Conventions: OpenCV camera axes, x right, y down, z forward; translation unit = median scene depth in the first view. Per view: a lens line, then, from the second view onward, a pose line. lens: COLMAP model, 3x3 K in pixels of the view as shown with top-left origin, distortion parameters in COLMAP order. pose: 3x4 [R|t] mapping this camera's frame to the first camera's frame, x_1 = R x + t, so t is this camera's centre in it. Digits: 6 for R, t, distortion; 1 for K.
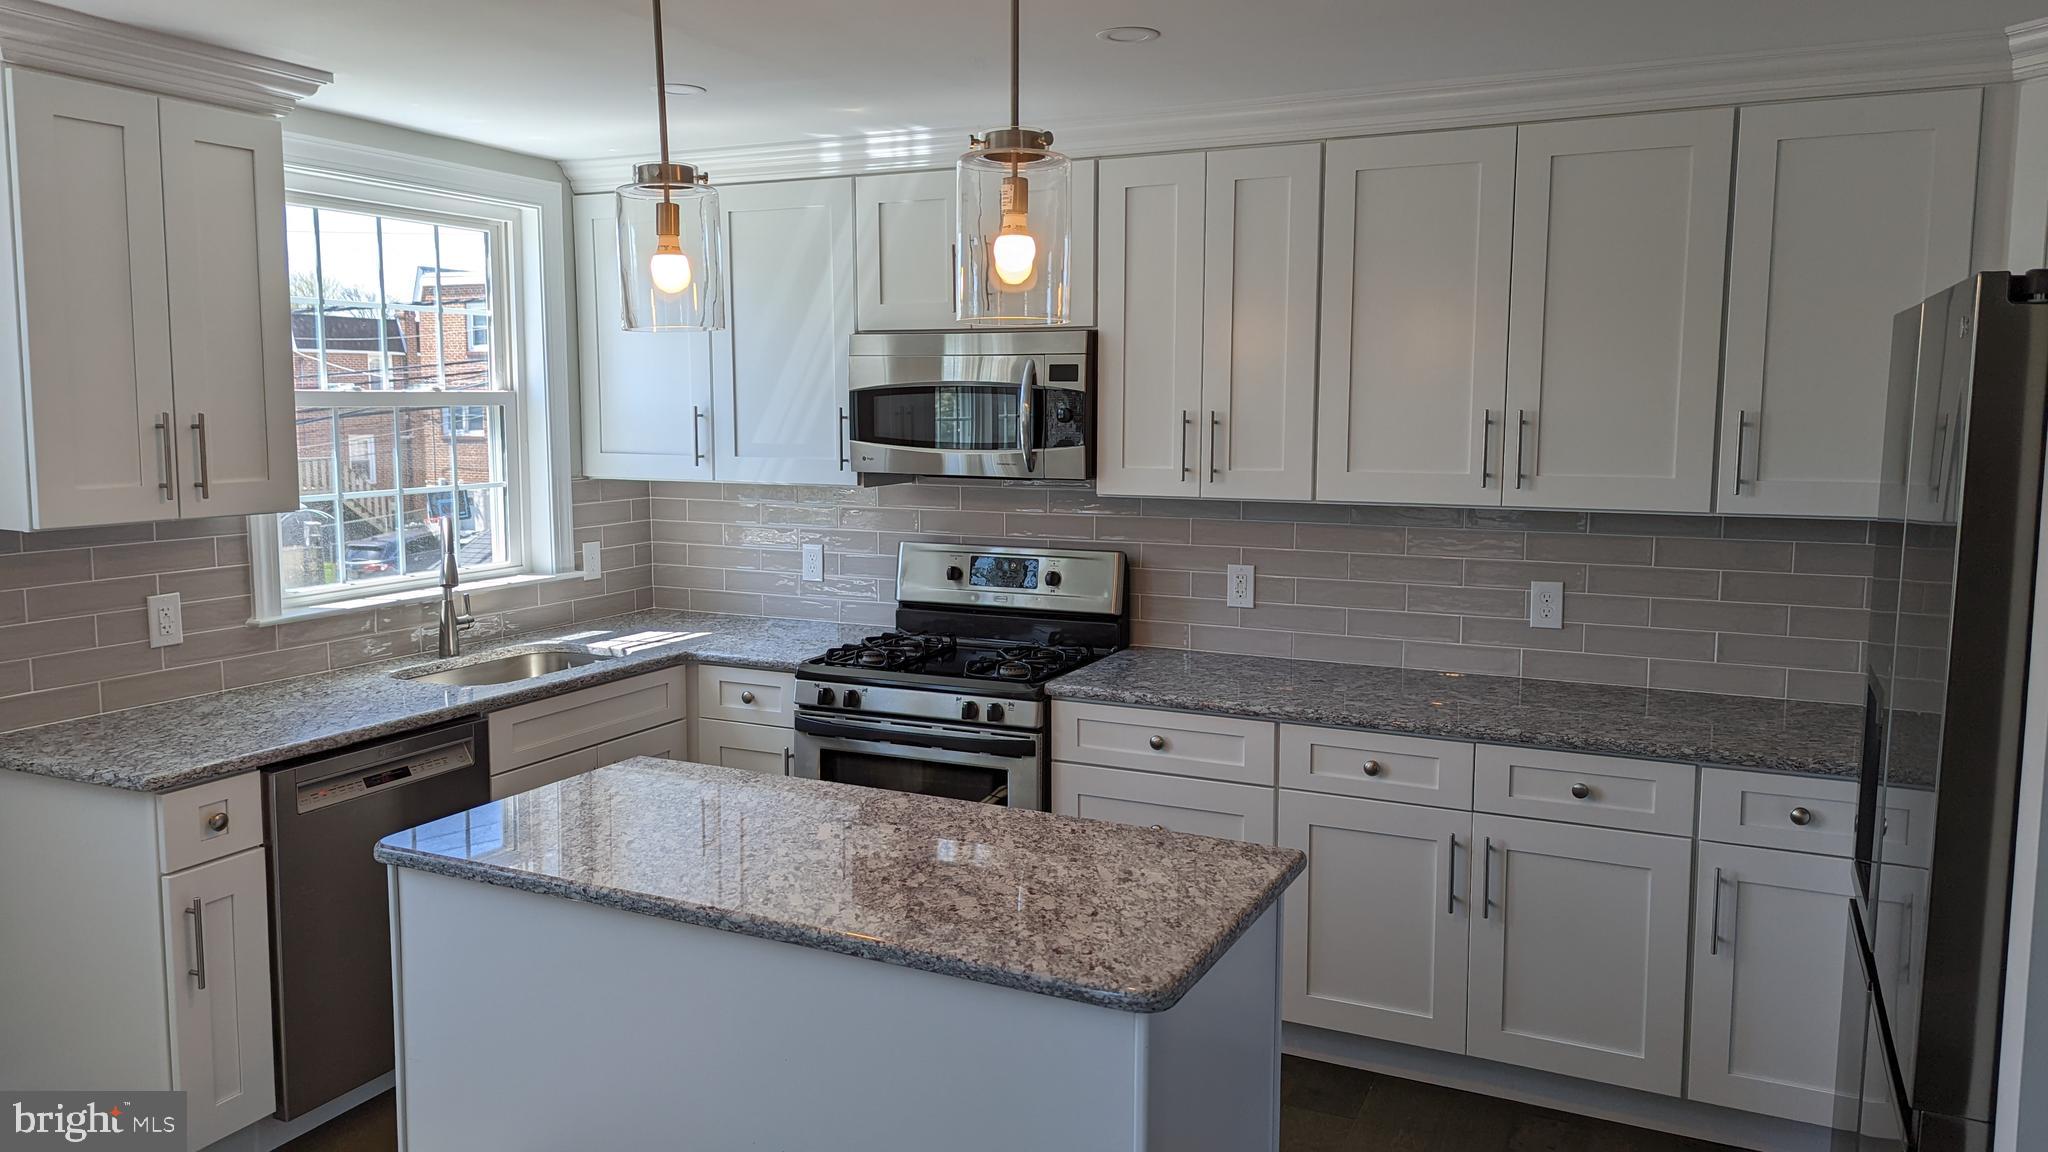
lens RADIAL K [[1458.1, 0, 1012.1], [0, 1458.1, 558.1], [0, 0, 1]] dist [0.082536, -0.083633]
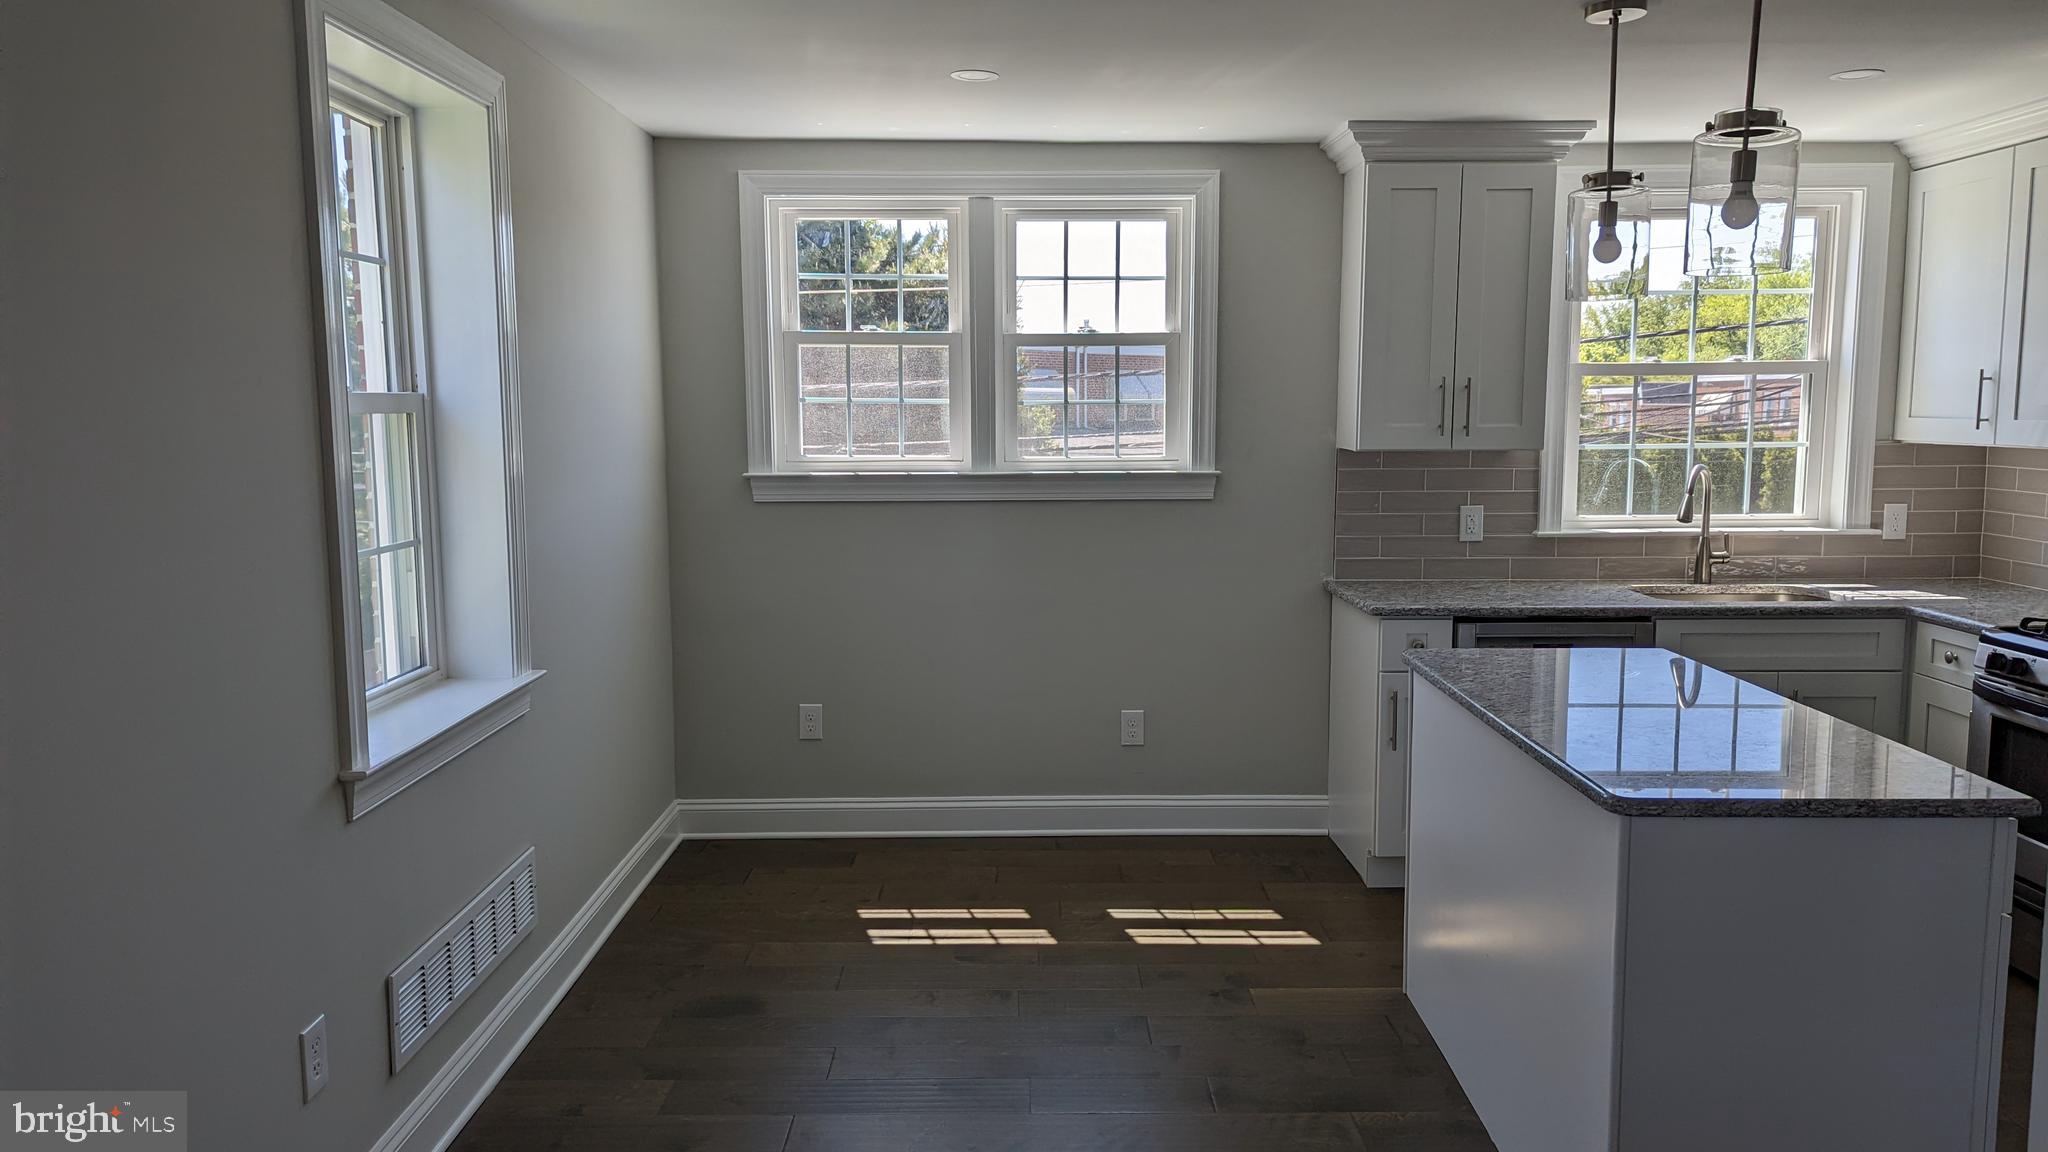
lens RADIAL K [[1458.1, 0, 1054.1], [0, 1458.1, 569.5], [0, 0, 1]] dist [0.082536, -0.083633]
pose [[0.455940, 0.100709, -0.884294, 0.487096], [-0.093431, 0.993503, 0.064974, 0.029756], [0.885093, 0.052996, 0.462388, -0.018987]]
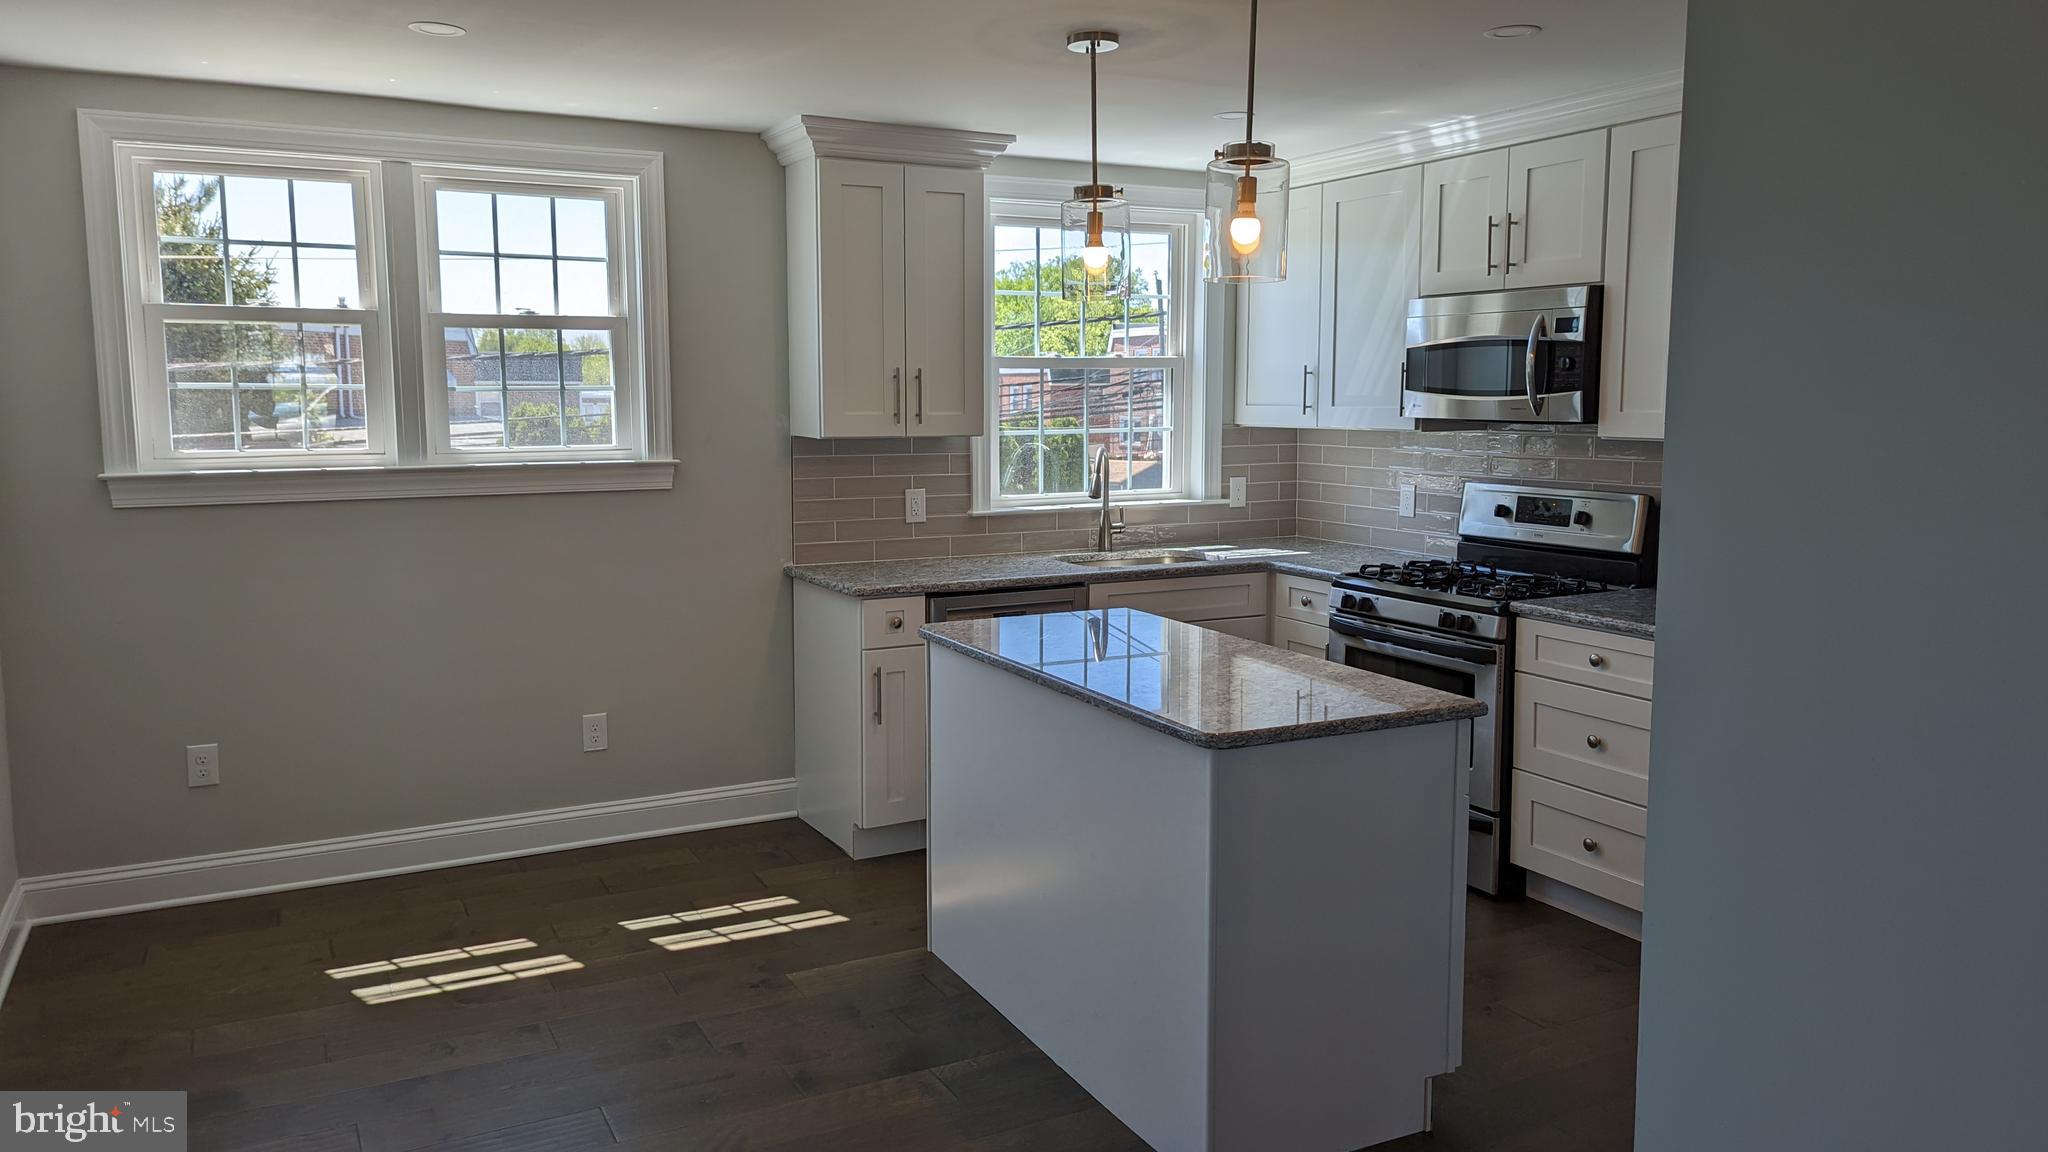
lens RADIAL K [[1458.1, 0, 1015.9], [0, 1458.1, 558.9], [0, 0, 1]] dist [0.082536, -0.083633]
pose [[0.802705, 0.067127, -0.592586, 0.391232], [-0.061922, 0.997656, 0.029133, 0.044000], [0.593153, 0.013309, 0.804980, -0.146334]]
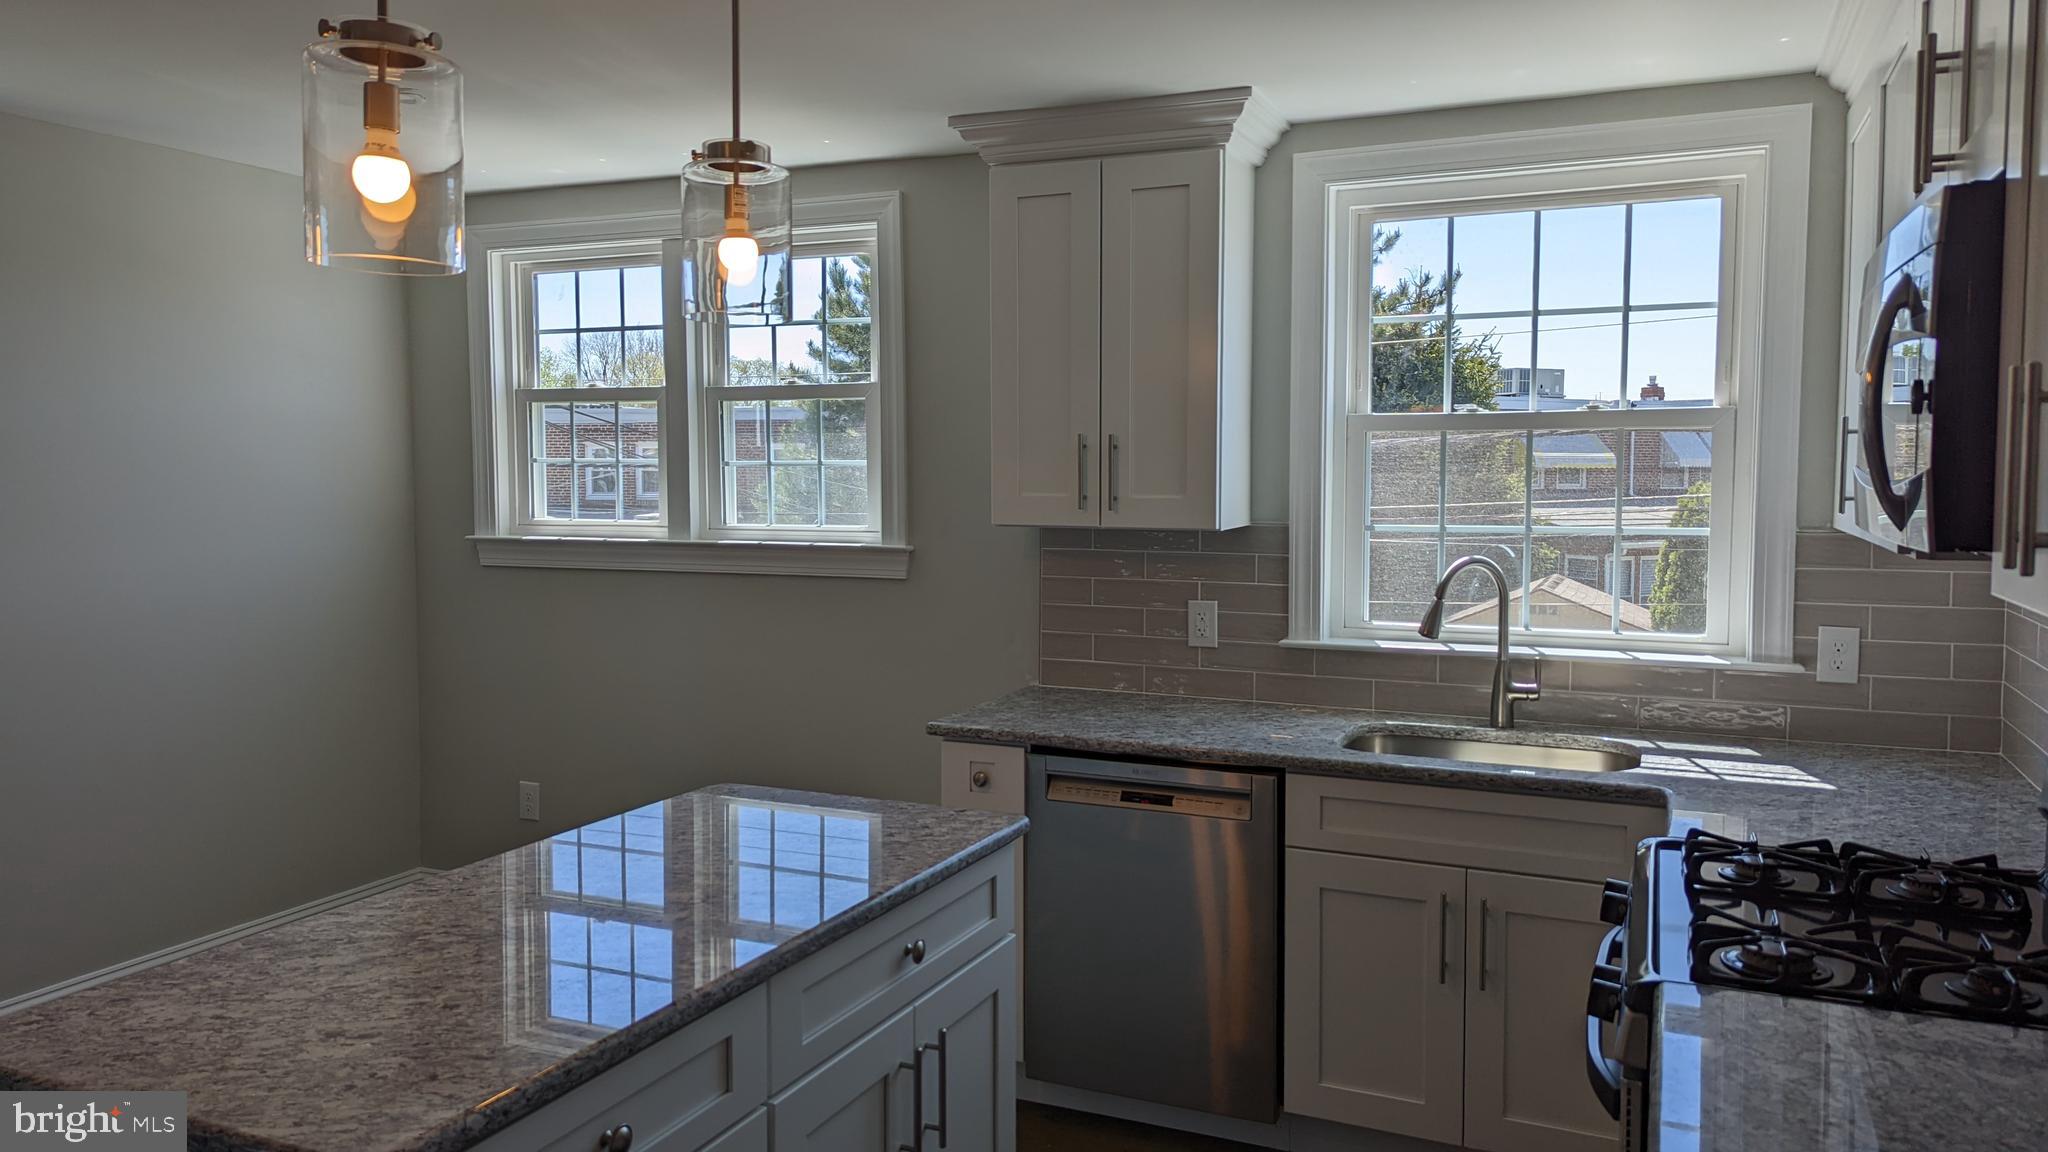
lens RADIAL K [[1458.1, 0, 1031.0], [0, 1458.1, 556.4], [0, 0, 1]] dist [0.082536, -0.083633]
pose [[0.033339, 0.060433, -0.997615, 0.480714], [-0.108652, 0.992473, 0.056491, -0.052756], [0.993521, 0.106510, 0.039654, 0.779392]]
